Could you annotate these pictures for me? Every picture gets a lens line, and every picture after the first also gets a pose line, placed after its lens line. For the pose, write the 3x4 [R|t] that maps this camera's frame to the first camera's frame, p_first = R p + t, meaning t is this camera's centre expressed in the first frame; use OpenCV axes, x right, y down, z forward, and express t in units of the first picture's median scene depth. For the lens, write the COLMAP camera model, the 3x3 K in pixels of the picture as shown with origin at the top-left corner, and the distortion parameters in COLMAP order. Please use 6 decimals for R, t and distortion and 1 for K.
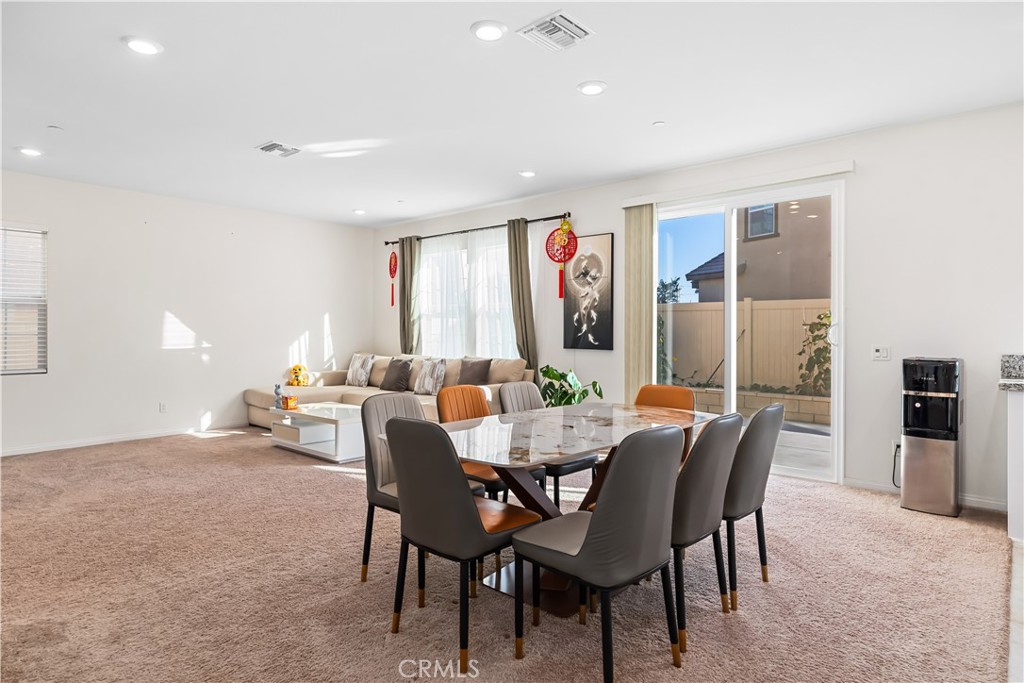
lens RADIAL K [[577.4, 0, 507.7], [0, 577.4, 330.7], [0, 0, 1]] dist [0.007862, 0.001629]
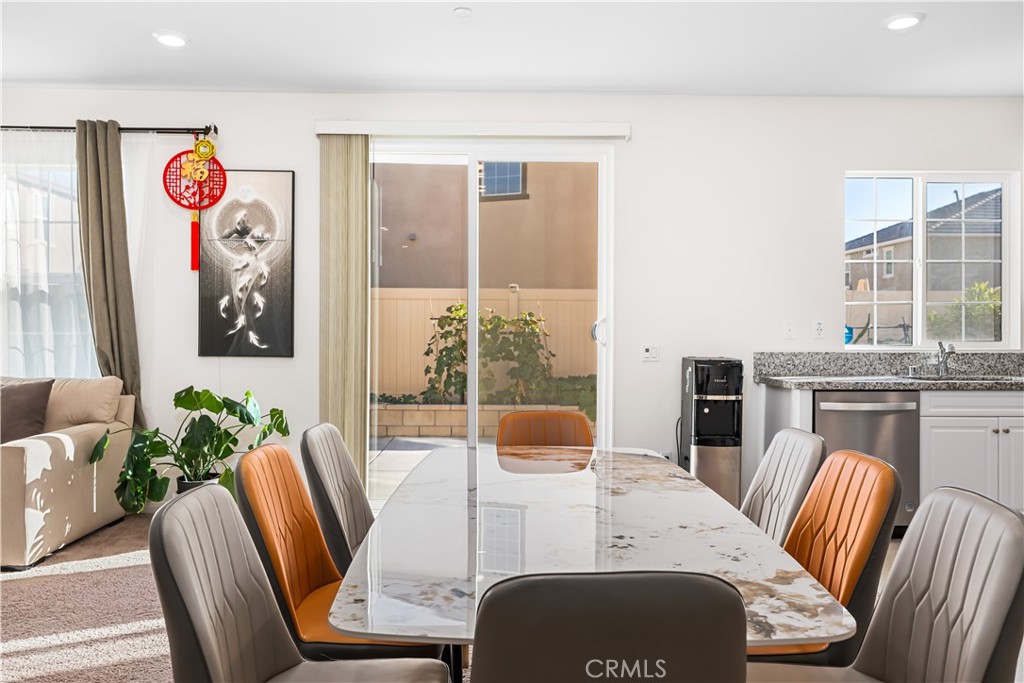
lens RADIAL K [[729.4, 0, 507.3], [0, 729.4, 332.1], [0, 0, 1]] dist [0.001627, 0.003539]
pose [[0.733990, -0.003462, 0.679152, -0.178290], [-0.003034, 0.999960, 0.008376, -0.000859], [-0.679154, -0.008208, 0.733950, 0.240290]]
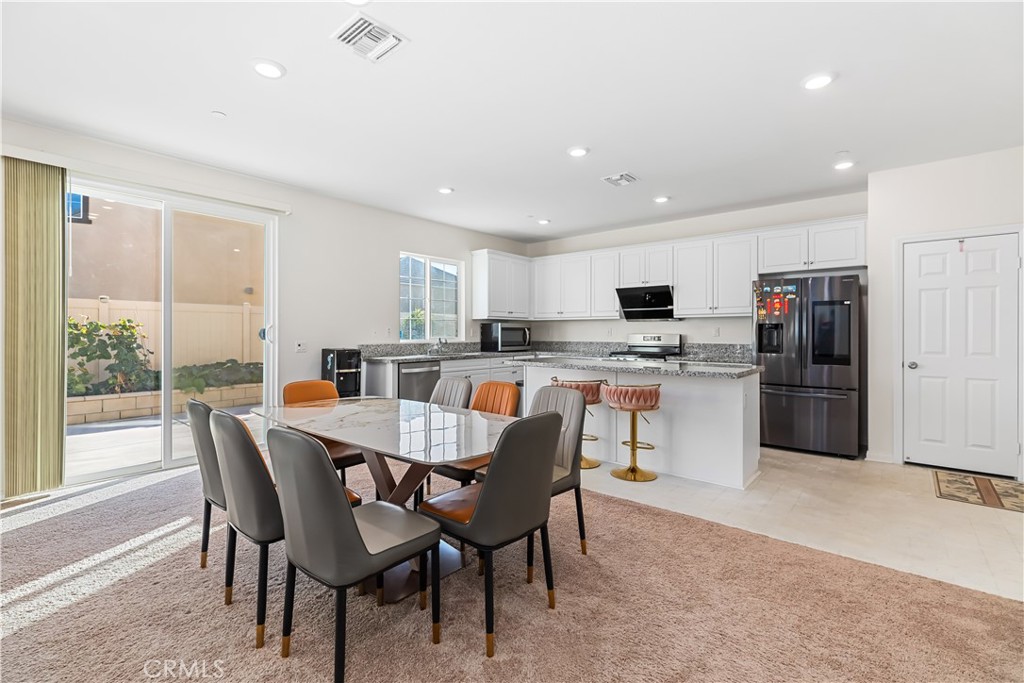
lens RADIAL K [[456.8, 0, 507.3], [0, 456.8, 332.4], [0, 0, 1]] dist [0.002123, 0.000175]
pose [[-0.023372, -0.002500, 0.999724, -0.341243], [-0.002629, 0.999994, 0.002440, -0.000573], [-0.999723, -0.002572, -0.023379, 0.364252]]
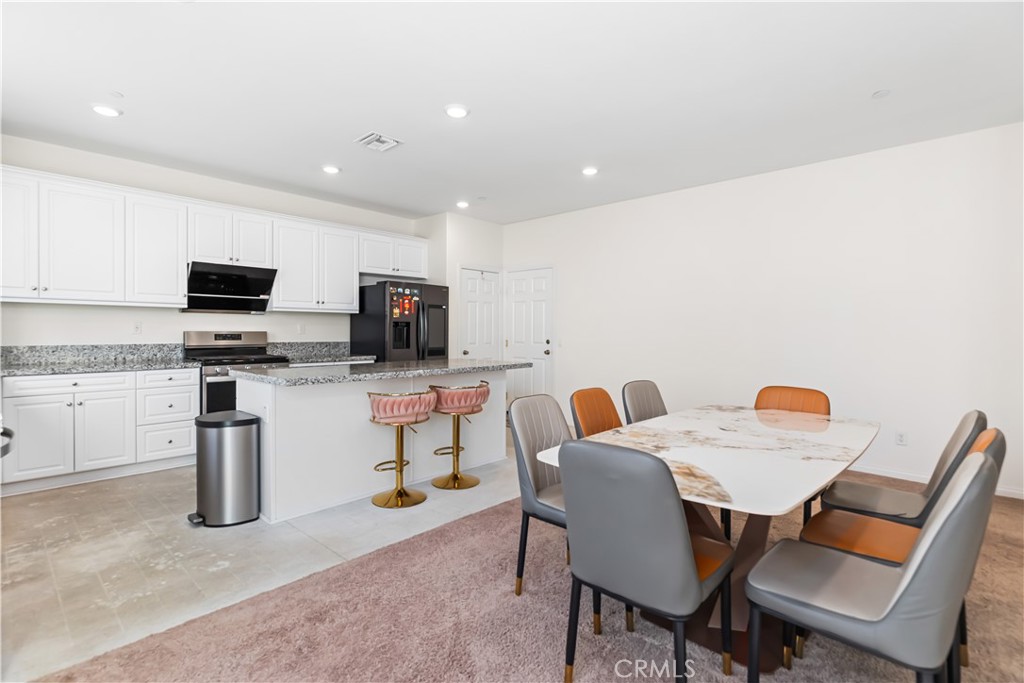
lens RADIAL K [[483.6, 0, 505.7], [0, 483.6, 335.9], [0, 0, 1]] dist [-0.001744, -0.000307]
pose [[-0.999581, -0.007273, 0.028000, 0.197973], [-0.007045, 0.999941, 0.008232, 0.002673], [-0.028058, 0.008031, -0.999574, 0.788132]]
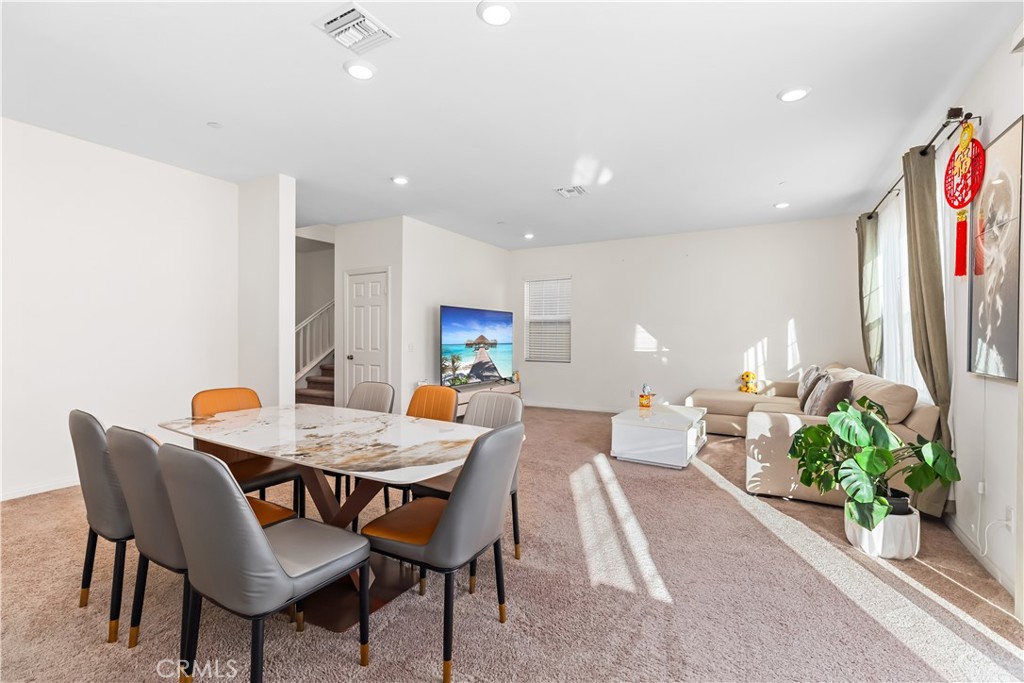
lens RADIAL K [[460.2, 0, 512.0], [0, 460.2, 341.5], [0, 0, 1]] dist [0.011611, -0.000056]
pose [[0.213677, 0.007945, -0.976872, 0.418576], [0.001126, 0.999964, 0.008379, -0.000993], [0.976904, -0.002890, 0.213660, 0.512984]]
